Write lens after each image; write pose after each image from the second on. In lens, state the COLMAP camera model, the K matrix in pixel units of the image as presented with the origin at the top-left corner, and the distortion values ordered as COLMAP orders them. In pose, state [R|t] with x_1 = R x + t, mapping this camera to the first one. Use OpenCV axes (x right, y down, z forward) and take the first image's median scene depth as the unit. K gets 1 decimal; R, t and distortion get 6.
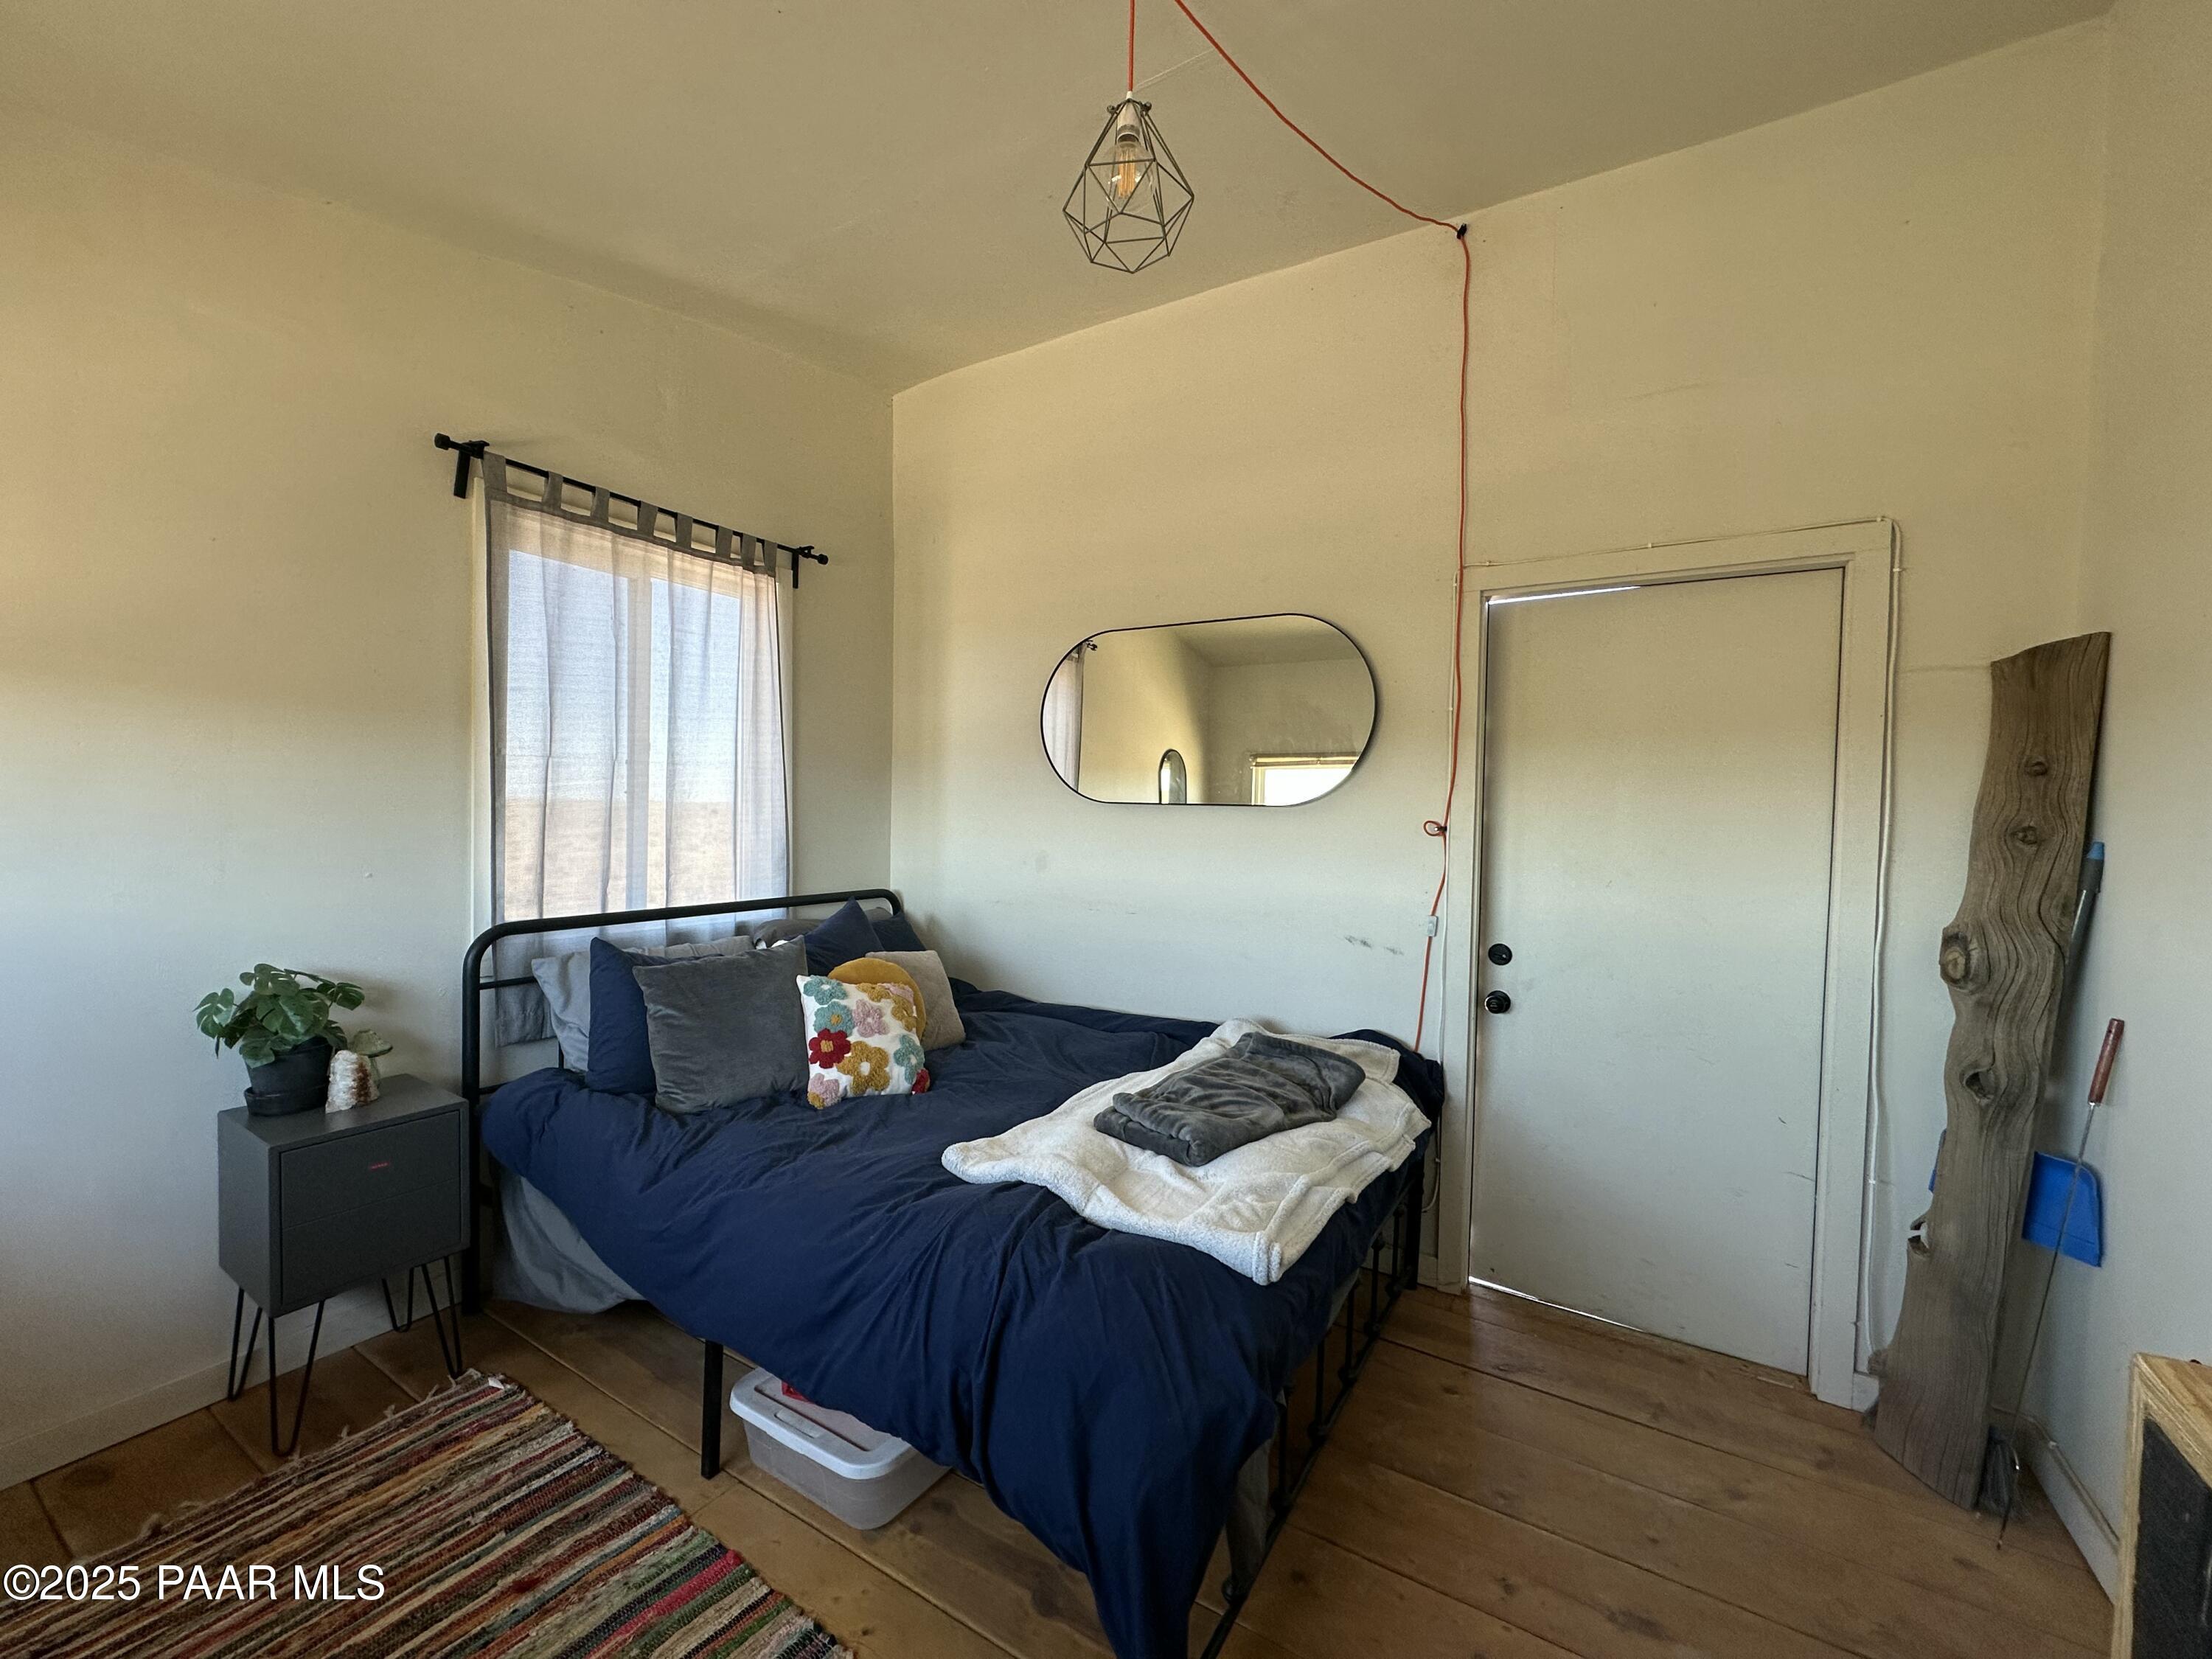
lens RADIAL K [[887.2, 0, 1106.0], [0, 887.2, 829.5], [0, 0, 1]] dist [-0.000289, -0.000214]
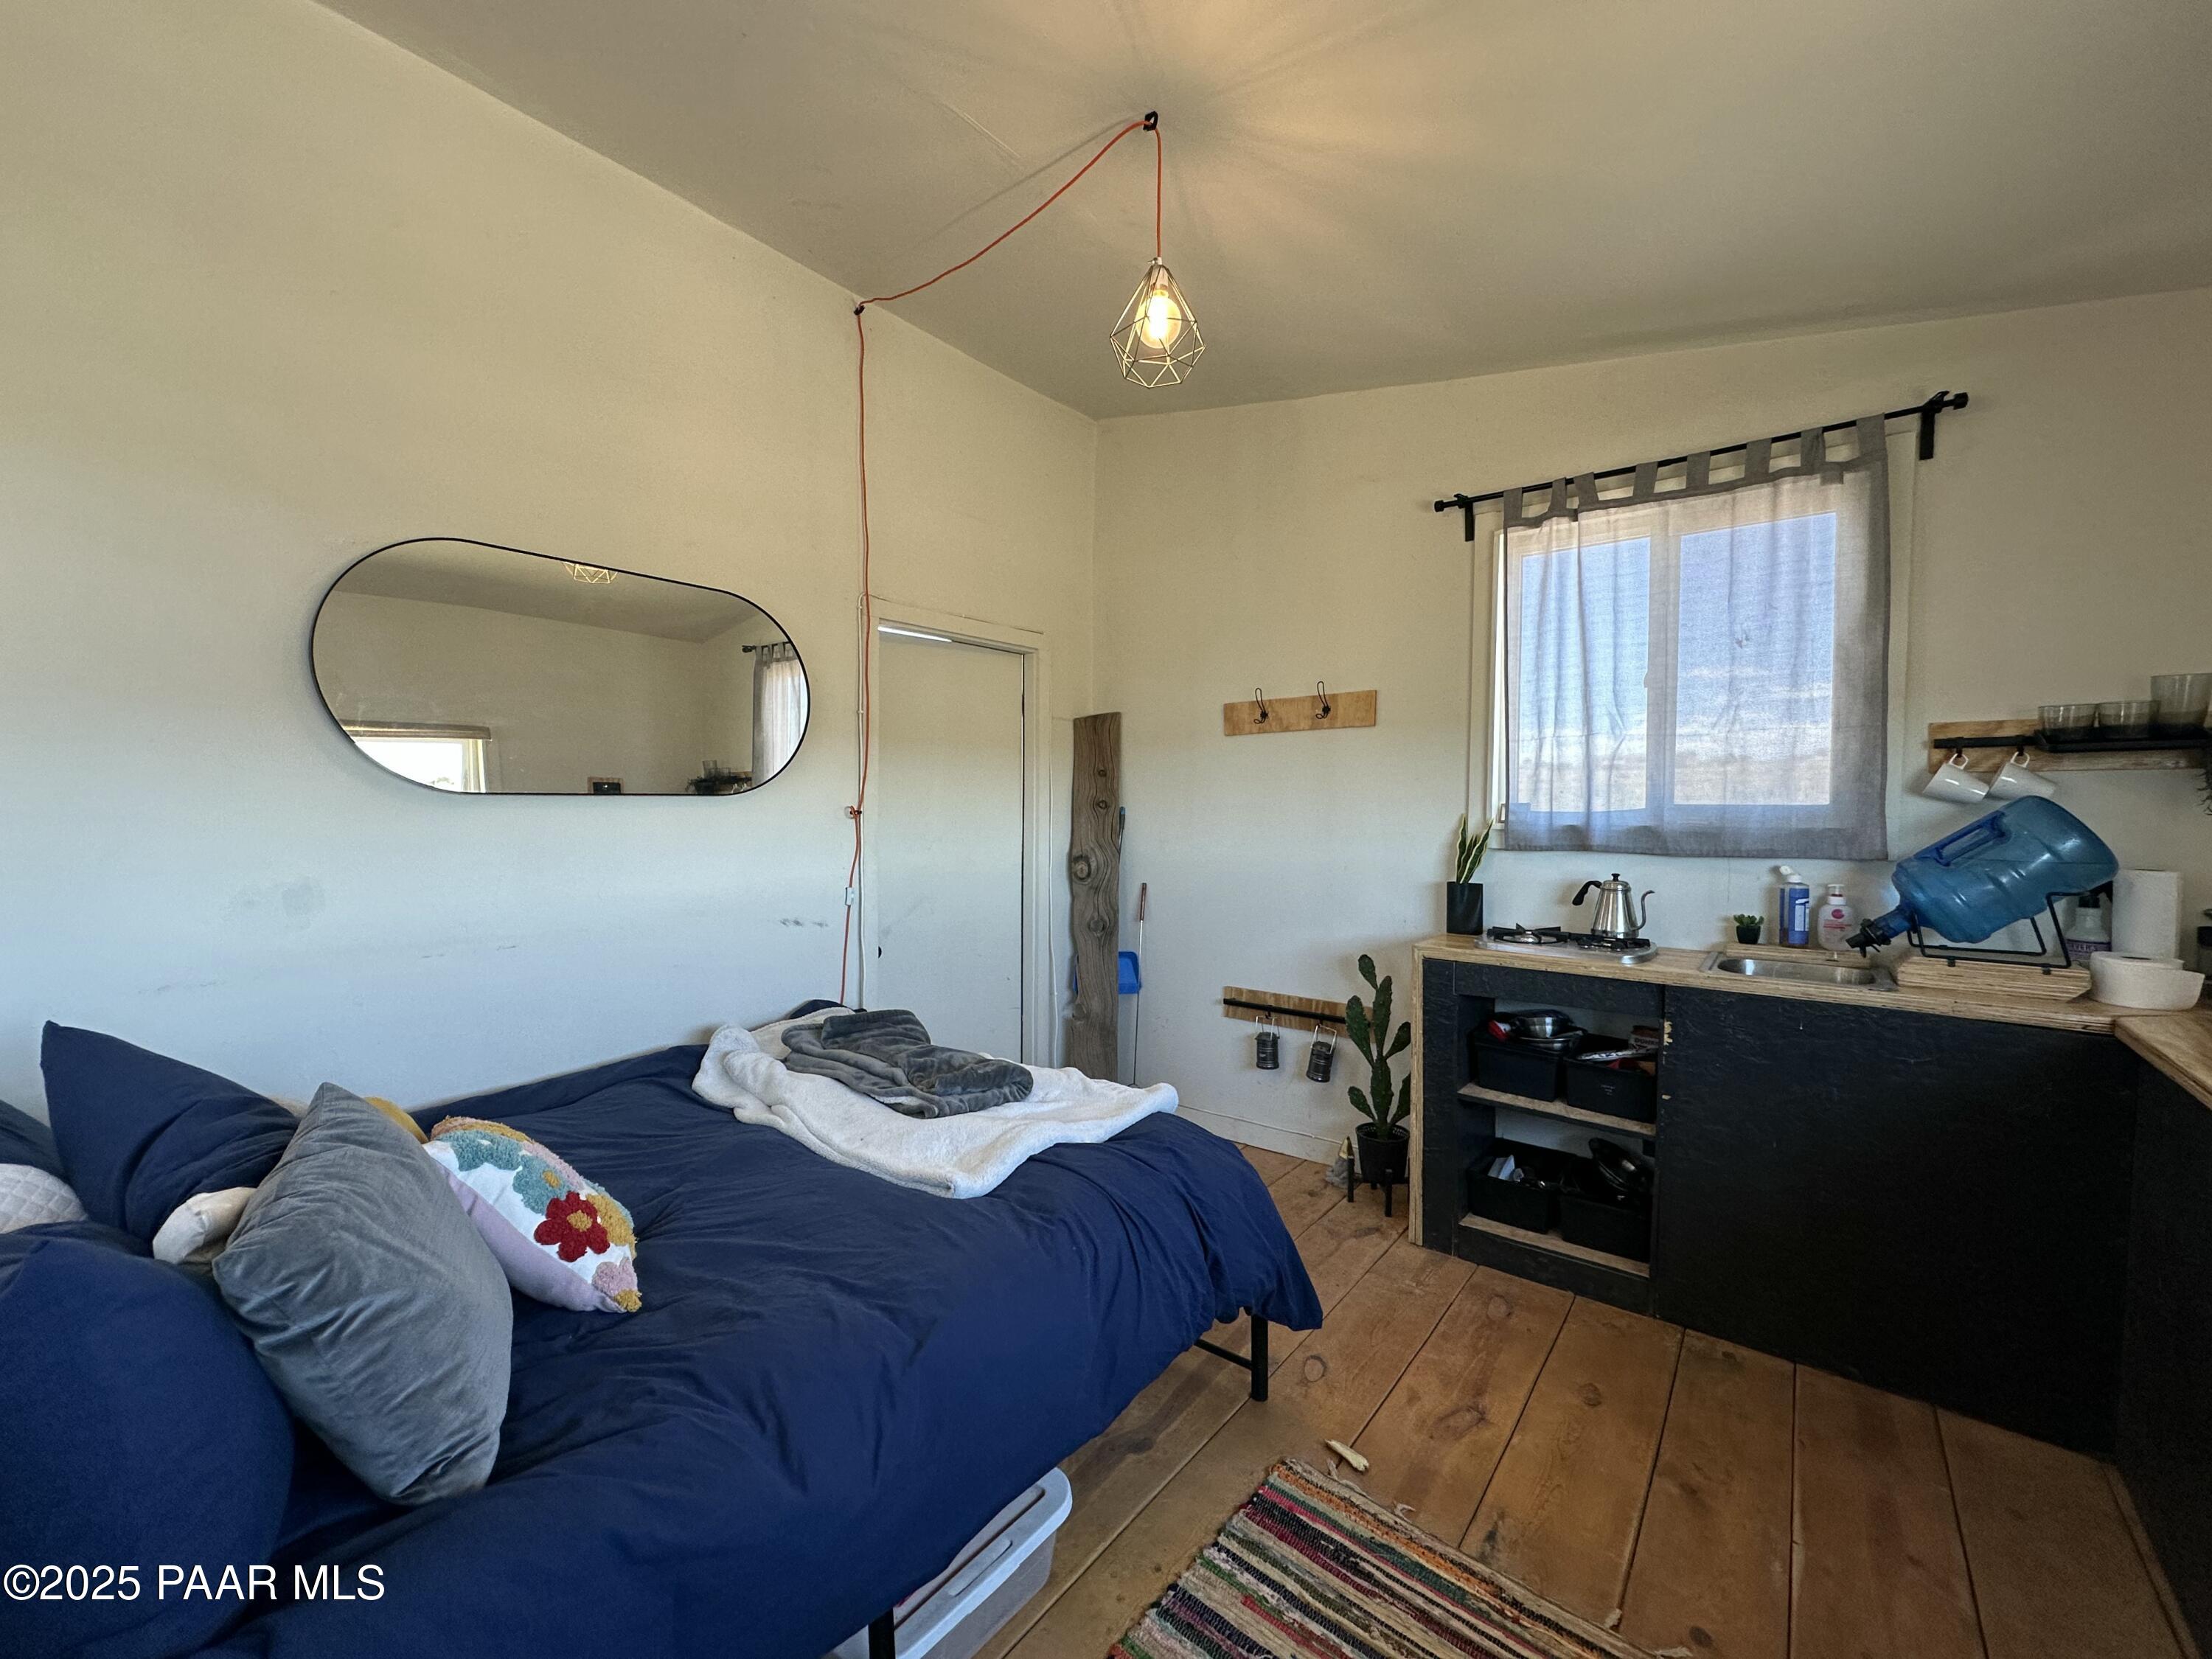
lens RADIAL K [[887.2, 0, 1106.0], [0, 887.2, 829.5], [0, 0, 1]] dist [-0.000289, -0.000214]
pose [[0.124224, -0.052428, 0.990868, -0.778051], [0.027181, 0.998408, 0.049420, -0.028429], [-0.991882, 0.020793, 0.125452, 0.543782]]
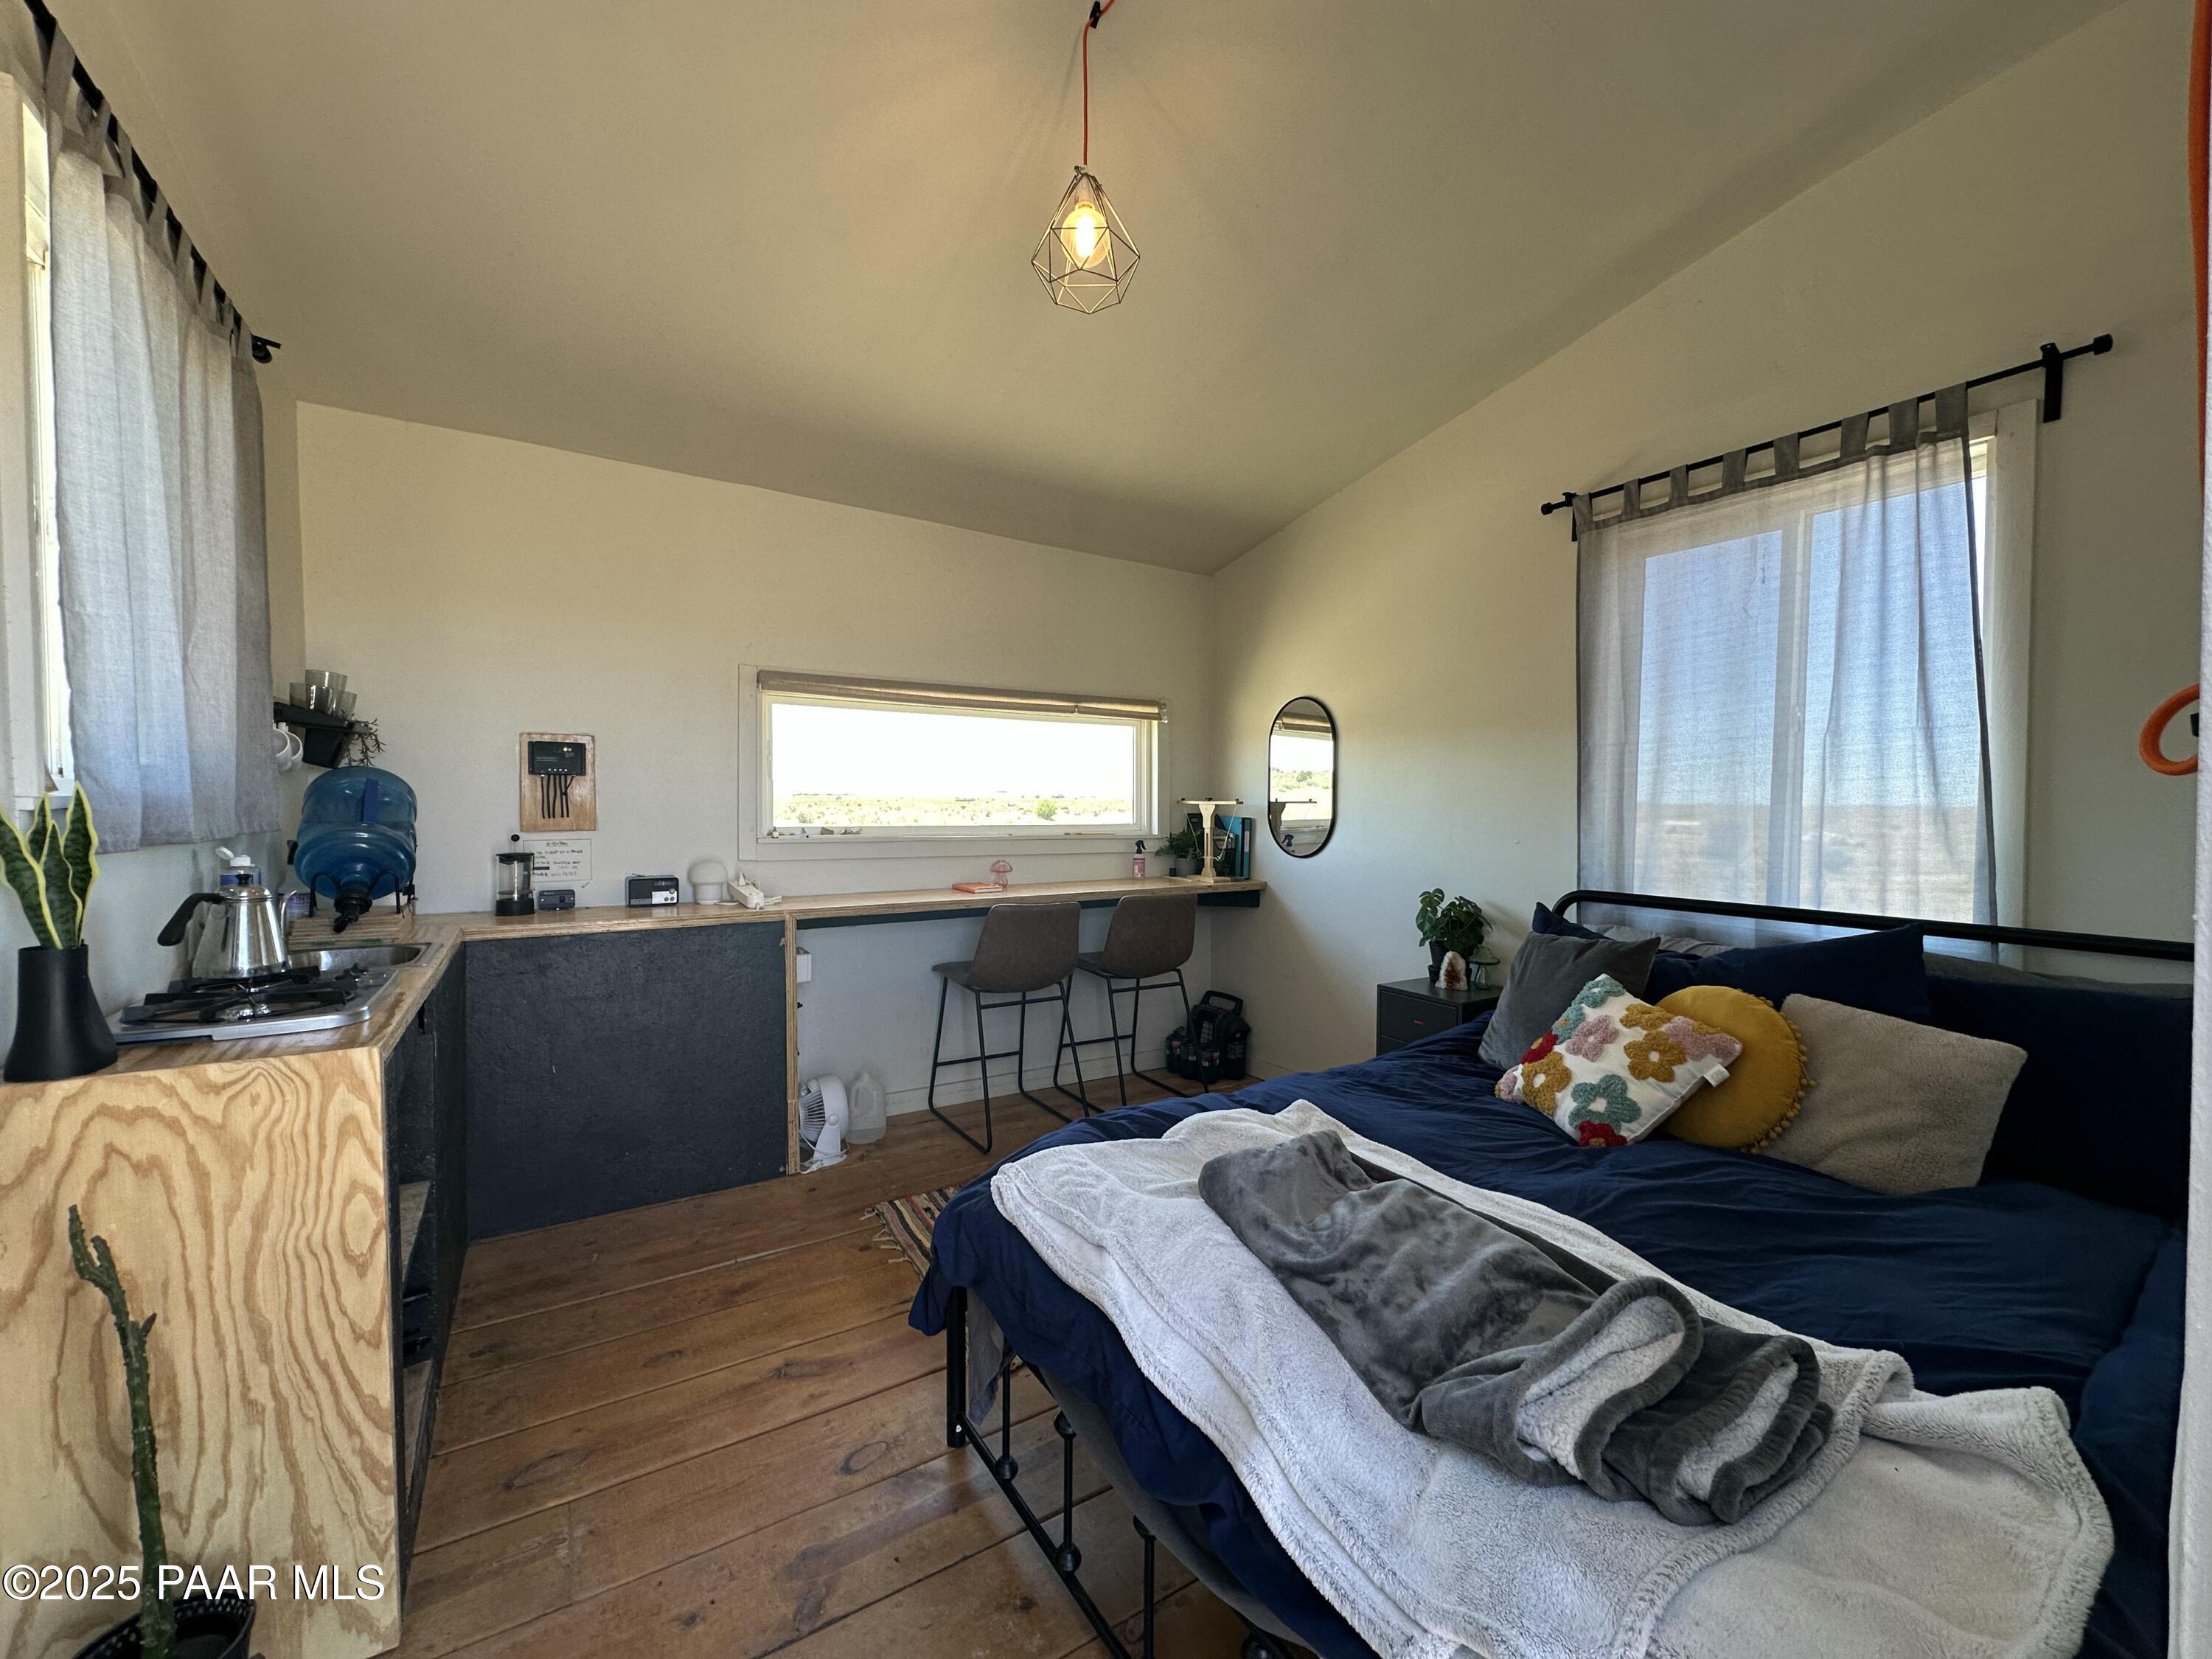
lens RADIAL K [[887.2, 0, 1106.0], [0, 887.2, 829.5], [0, 0, 1]] dist [-0.000289, -0.000214]
pose [[-0.445701, 0.004012, -0.895173, 0.643138], [-0.034616, 0.999165, 0.021713, 0.021669], [0.894513, 0.040665, -0.445189, 0.940314]]
